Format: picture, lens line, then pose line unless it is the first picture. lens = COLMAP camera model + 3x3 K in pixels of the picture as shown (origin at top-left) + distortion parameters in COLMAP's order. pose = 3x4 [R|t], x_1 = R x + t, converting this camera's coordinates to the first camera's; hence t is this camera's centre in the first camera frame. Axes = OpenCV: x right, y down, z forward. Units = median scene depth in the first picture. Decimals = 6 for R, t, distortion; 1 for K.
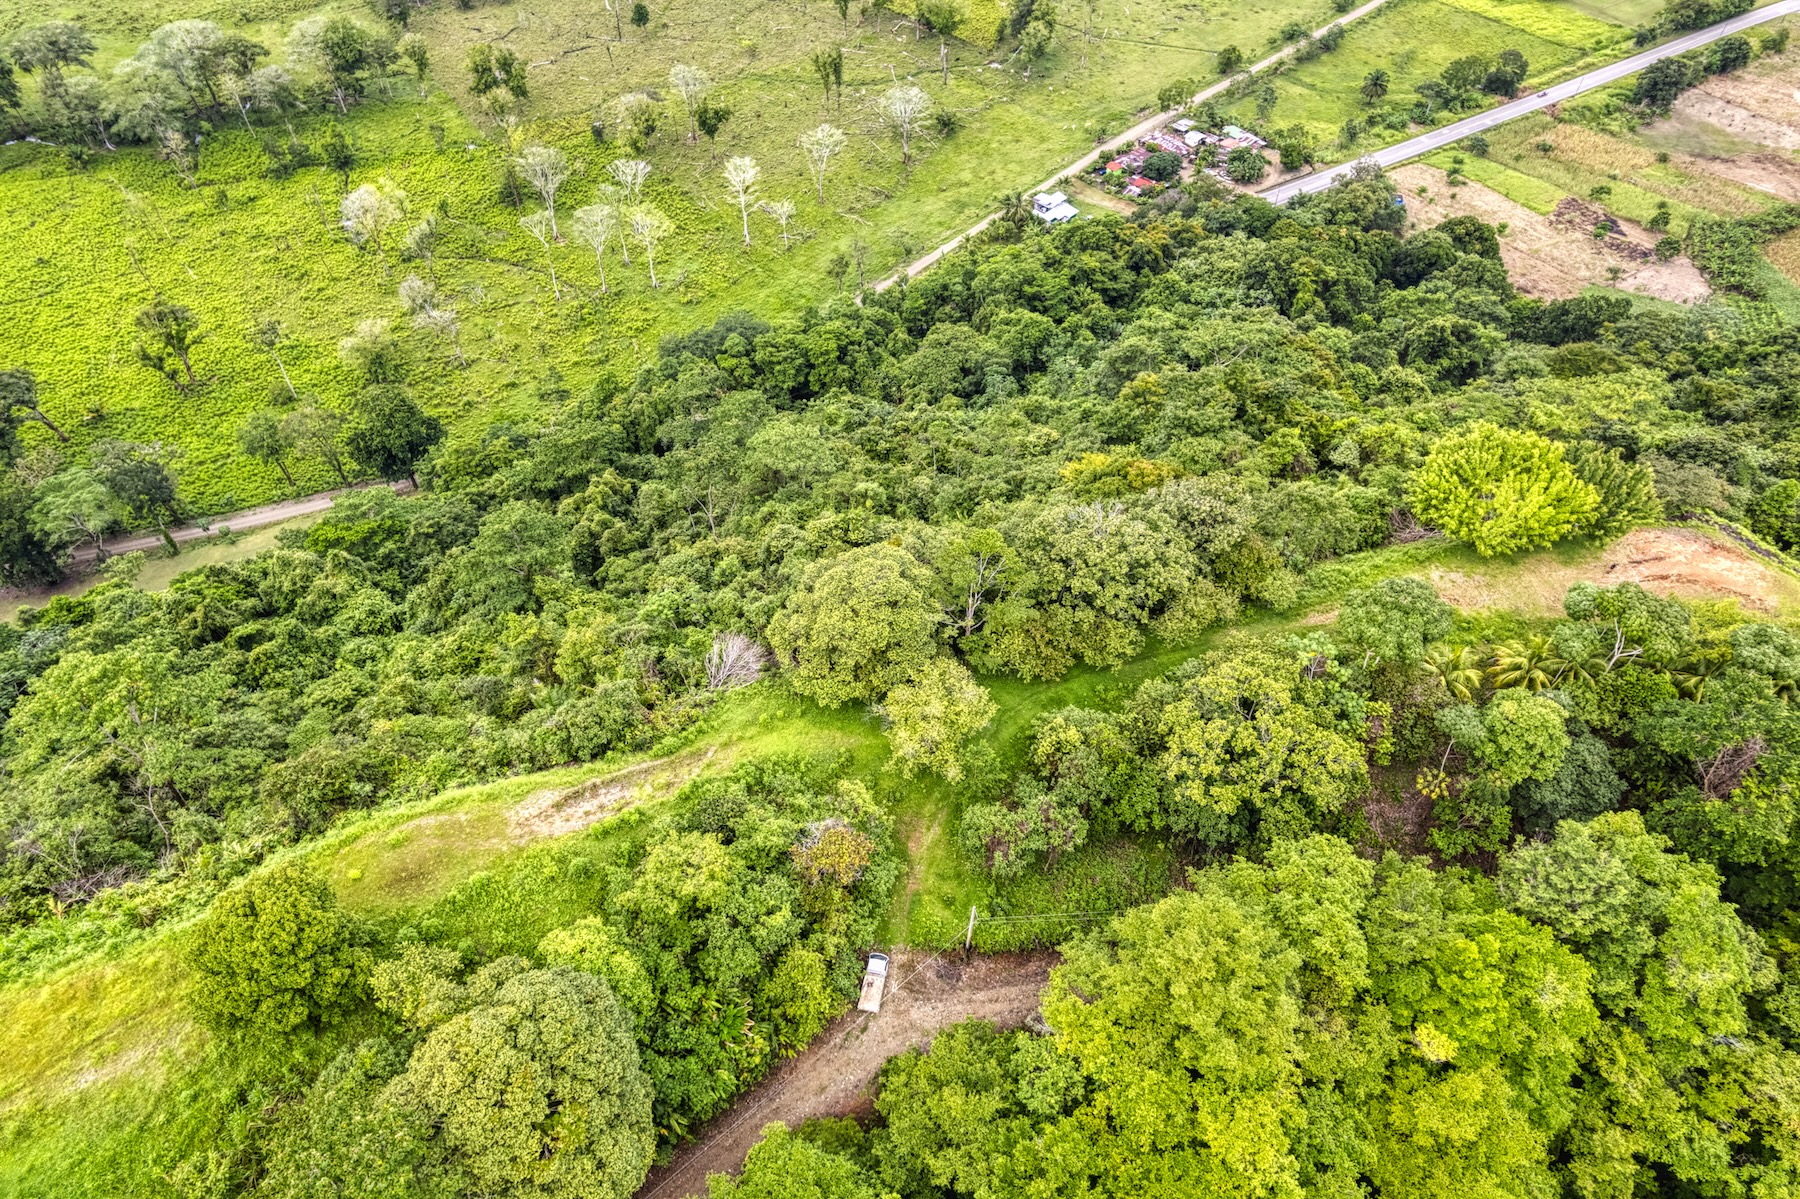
lens RADIAL K [[1148.0, 0, 894.5], [0, 1148.0, 608.1], [0, 0, 1]] dist [-0.077227, 0.070011]
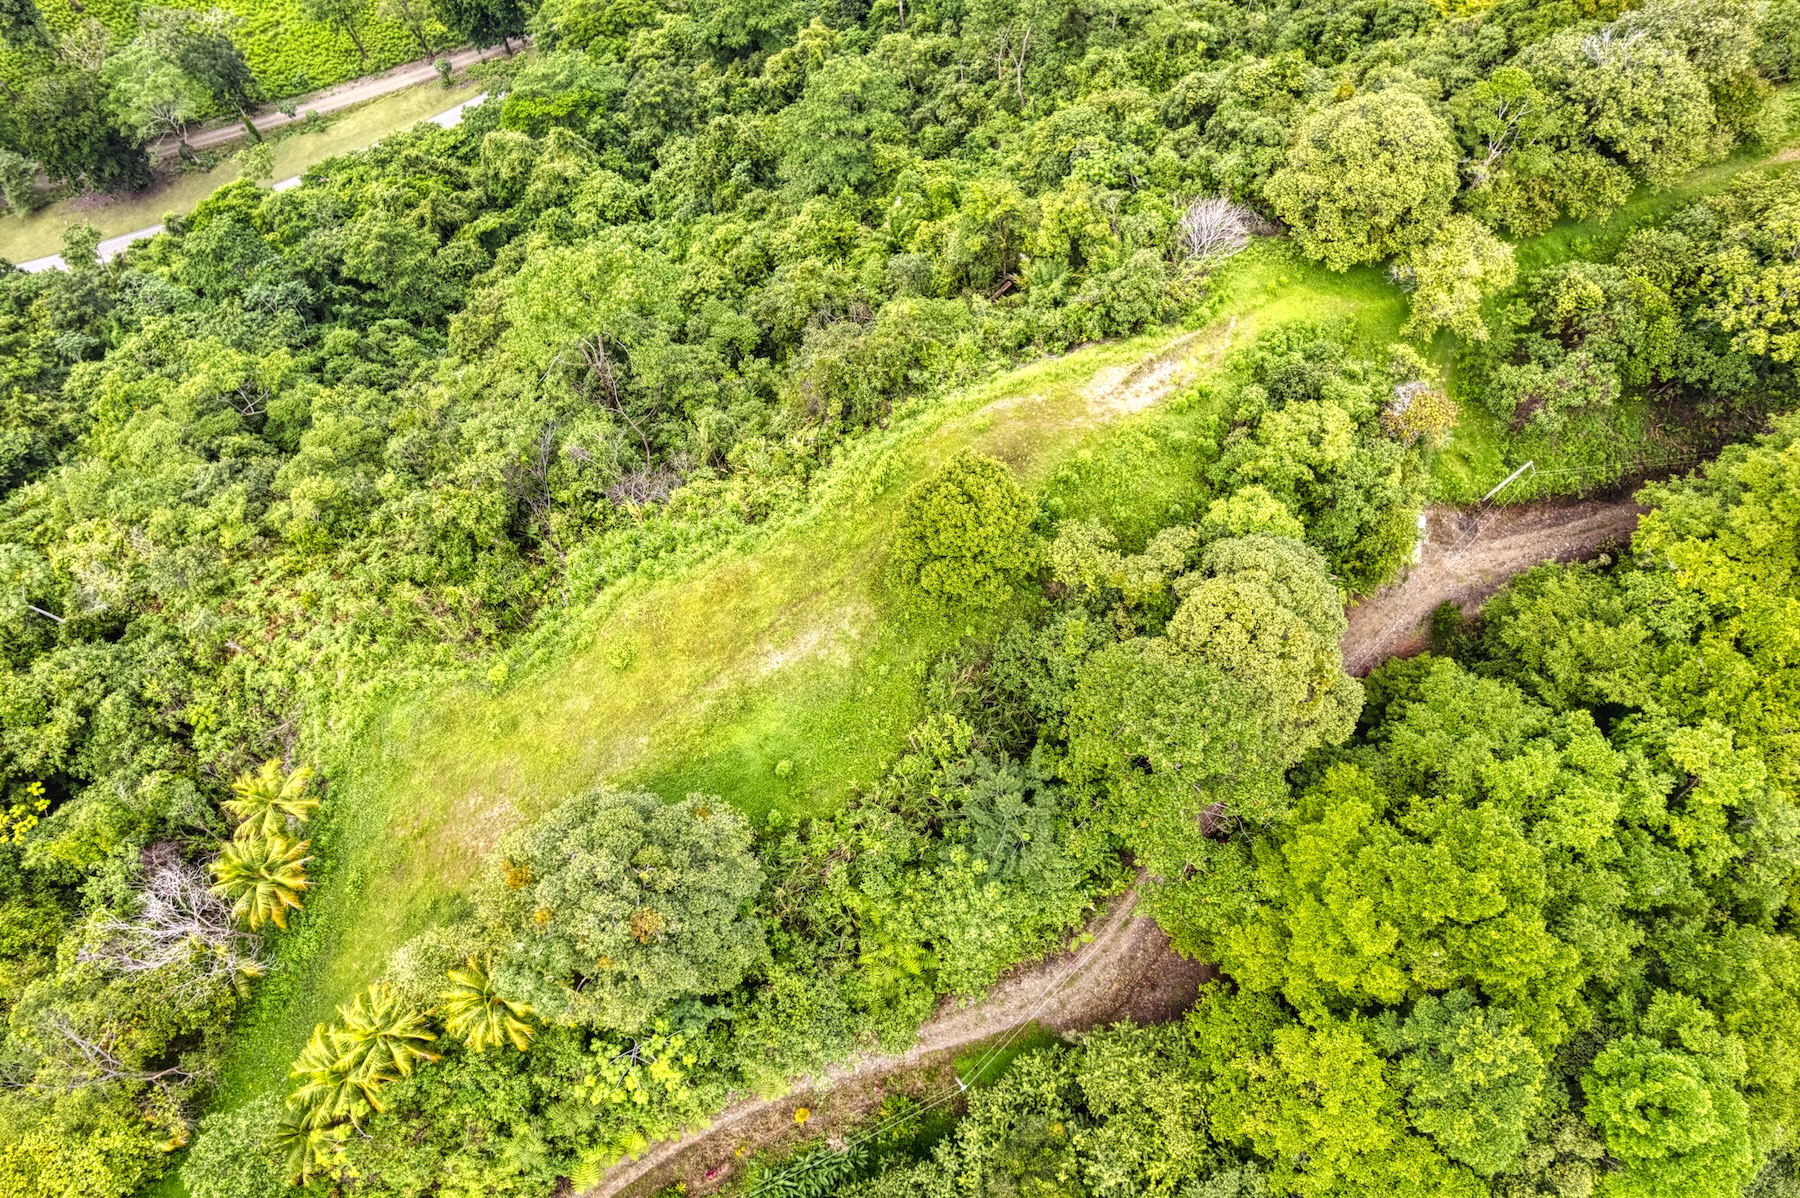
lens RADIAL K [[1148.0, 0, 897.8], [0, 1148.0, 611.1], [0, 0, 1]] dist [-0.077227, 0.070011]
pose [[0.998546, -0.051596, 0.015593, -0.155531], [0.042569, 0.932357, 0.359023, -0.002064], [-0.033063, -0.357837, 0.933198, 0.000656]]
